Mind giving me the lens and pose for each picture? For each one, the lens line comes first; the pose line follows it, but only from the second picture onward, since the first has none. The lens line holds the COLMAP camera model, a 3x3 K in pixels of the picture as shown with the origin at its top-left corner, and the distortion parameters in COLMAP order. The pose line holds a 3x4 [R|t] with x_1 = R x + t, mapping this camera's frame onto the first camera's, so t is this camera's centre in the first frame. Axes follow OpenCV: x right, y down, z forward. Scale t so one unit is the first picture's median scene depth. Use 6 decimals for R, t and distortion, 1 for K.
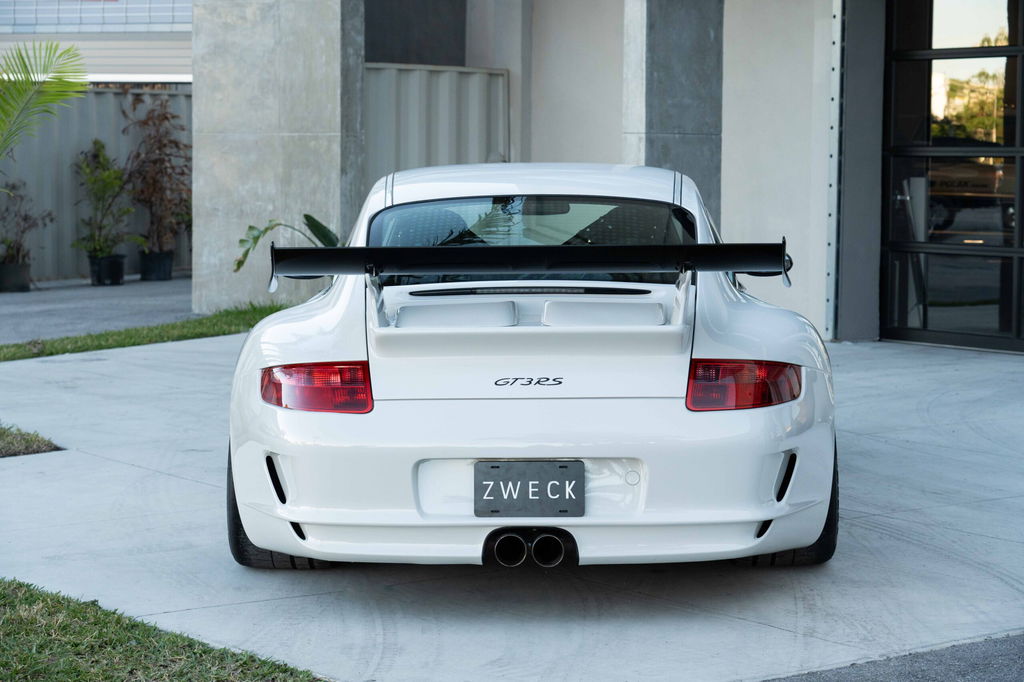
lens RADIAL K [[2350.8, 0, 513.2], [0, 2350.8, 338.3], [0, 0, 1]] dist [0.081620, 0.000000]
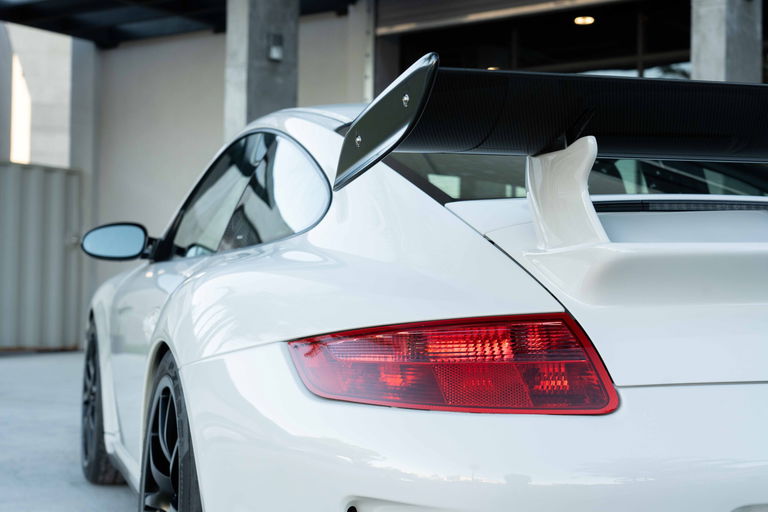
lens RADIAL K [[1256.6, 0, 384.9], [0, 1256.6, 255.4], [0, 0, 1]] dist [-0.127731, 0.000000]
pose [[0.944122, 0.015868, 0.329213, -0.189426], [0.018651, 0.994668, -0.101432, 0.024199], [-0.329067, 0.101904, 0.938792, 0.750854]]
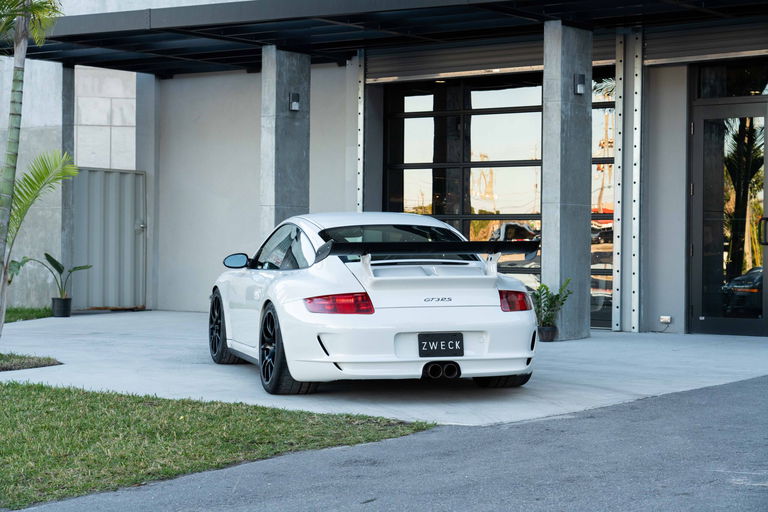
lens RADIAL K [[1622.4, 0, 383.8], [0, 1622.4, 257.6], [0, 0, 1]] dist [0.059390, 0.000000]
pose [[0.953402, -0.002721, 0.301690, -0.521113], [0.022567, 0.997801, -0.062316, 0.074729], [-0.300857, 0.066221, 0.951367, -0.511691]]
